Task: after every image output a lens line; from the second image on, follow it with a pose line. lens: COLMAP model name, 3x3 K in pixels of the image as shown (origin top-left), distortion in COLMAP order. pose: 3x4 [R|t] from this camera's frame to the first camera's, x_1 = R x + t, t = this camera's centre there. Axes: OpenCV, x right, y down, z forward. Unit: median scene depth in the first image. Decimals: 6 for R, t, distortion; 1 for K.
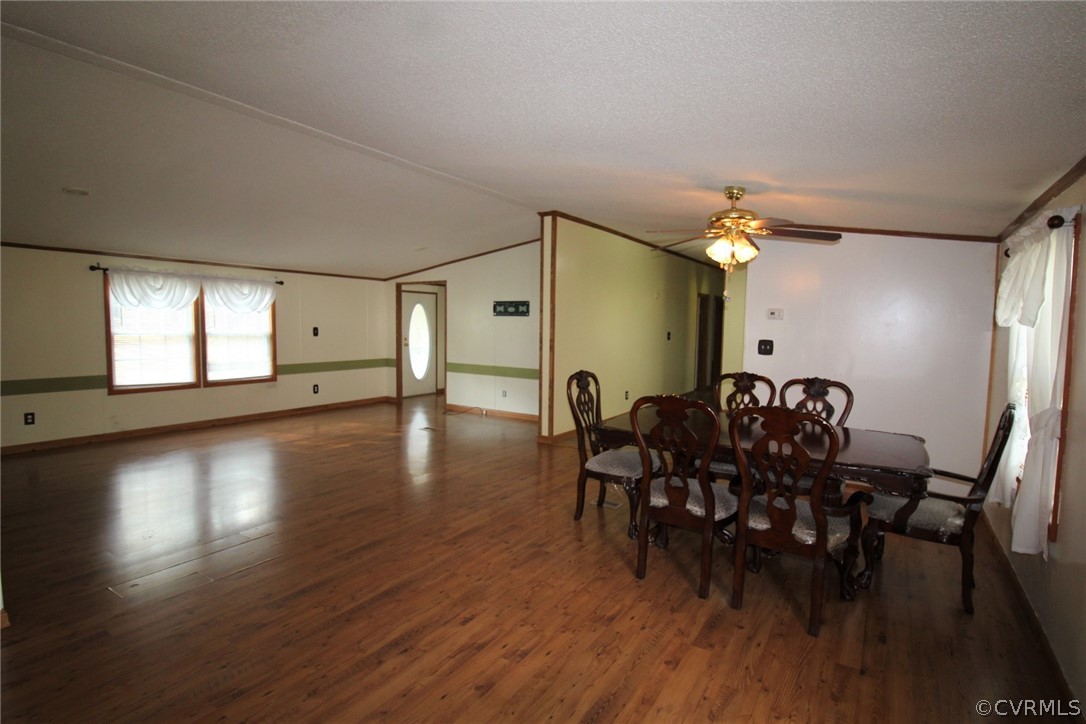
lens RADIAL K [[529.1, 0, 548.8], [0, 529.1, 360.5], [0, 0, 1]] dist [0.000805, -0.013597]
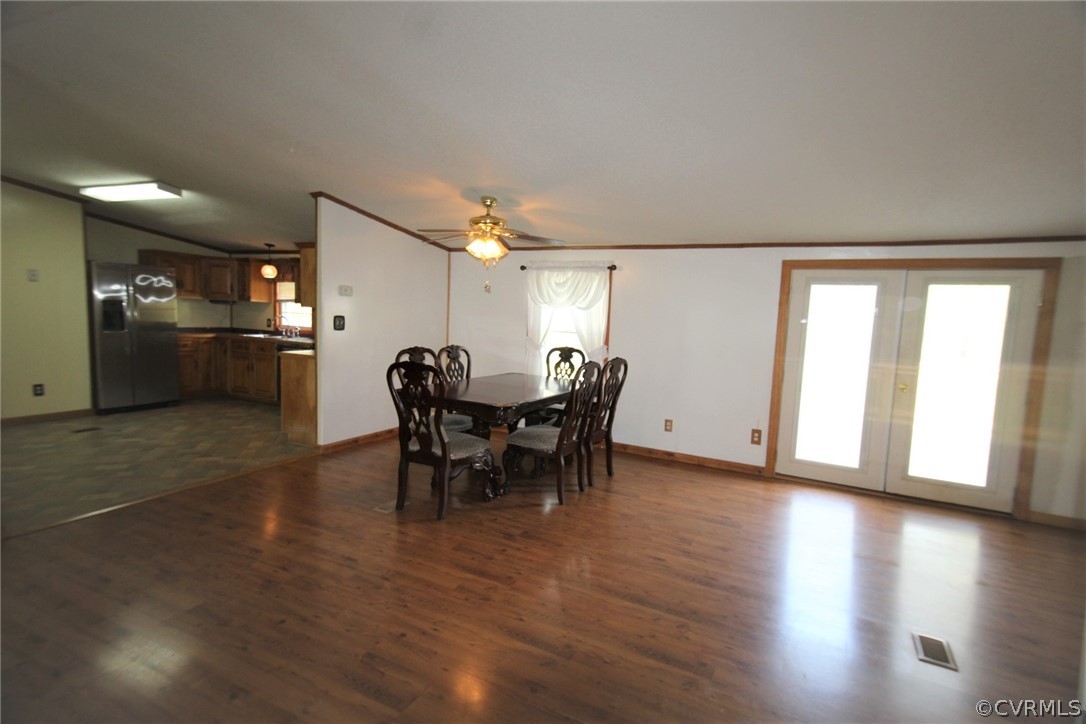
lens RADIAL K [[544.3, 0, 547.3], [0, 544.3, 360.0], [0, 0, 1]] dist [0.043735, 0.000575]
pose [[-0.091107, -0.114809, 0.989201, -0.559928], [0.028050, 0.992642, 0.117792, -0.054388], [-0.995446, 0.038479, -0.087216, 0.559918]]
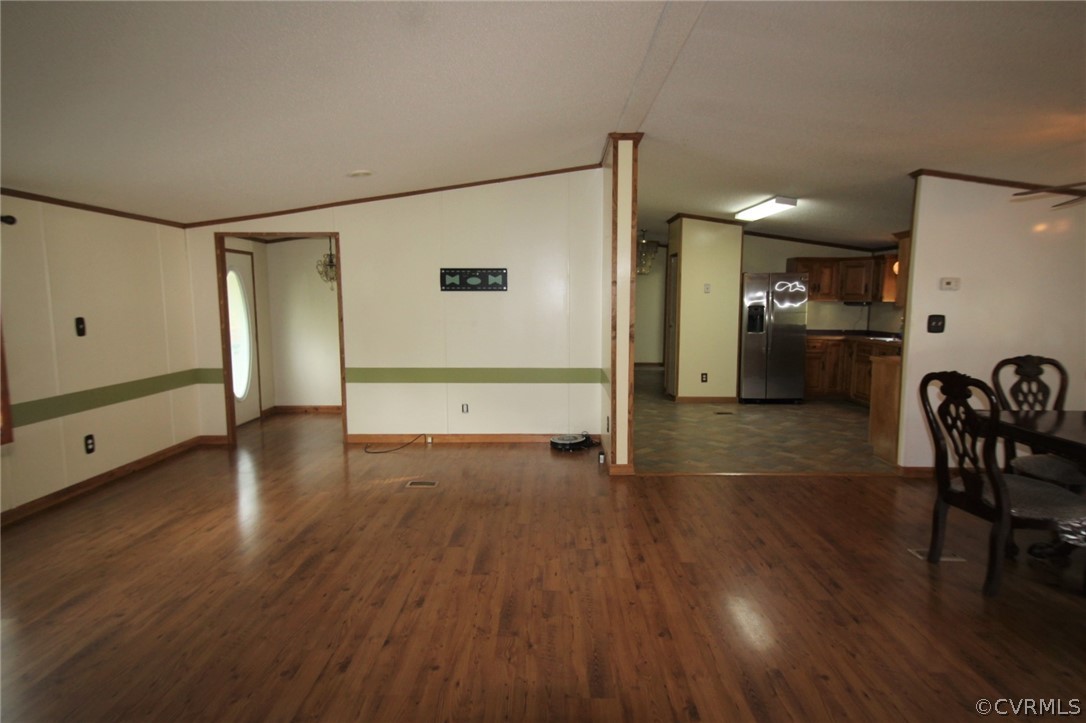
lens RADIAL K [[597.6, 0, 547.3], [0, 597.6, 360.7], [0, 0, 1]] dist [0.042061, -0.001194]
pose [[0.845652, -0.075698, 0.528339, -0.515143], [0.054558, 0.996966, 0.055517, -0.043212], [-0.530938, -0.018123, 0.847217, 0.408056]]
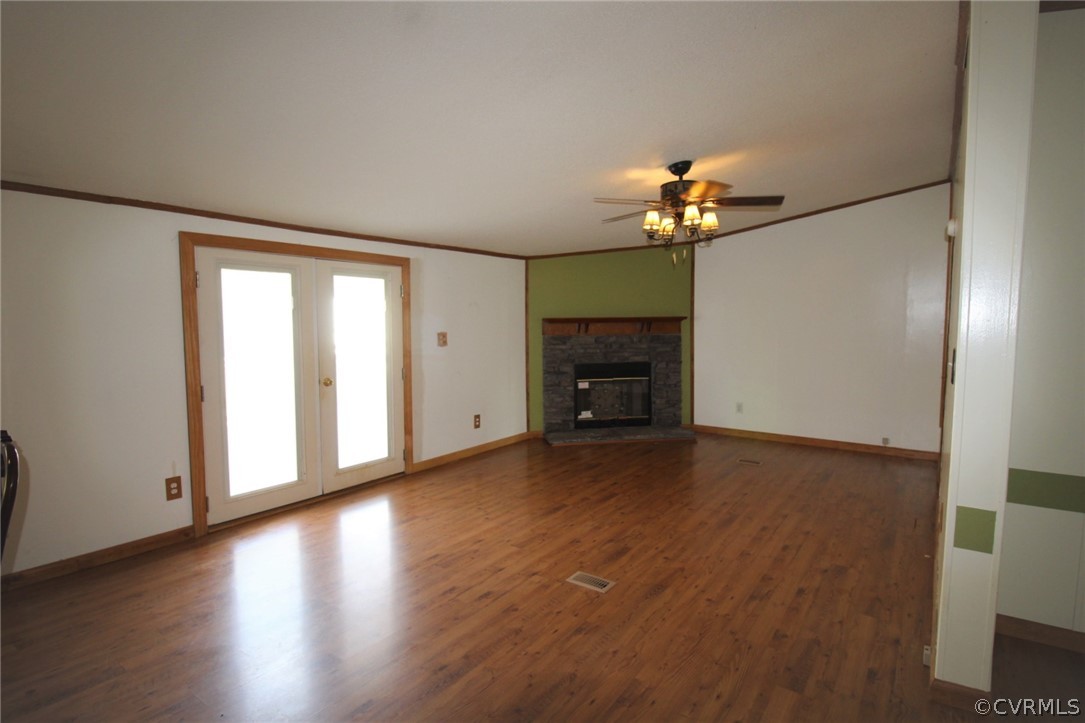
lens RADIAL K [[556.5, 0, 556.6], [0, 556.5, 361.1], [0, 0, 1]] dist [0.003825, -0.000197]
pose [[-0.999093, -0.016899, 0.039072, -0.190938], [-0.011055, 0.989338, 0.145215, -0.050460], [-0.041110, 0.144651, -0.988628, 0.715234]]
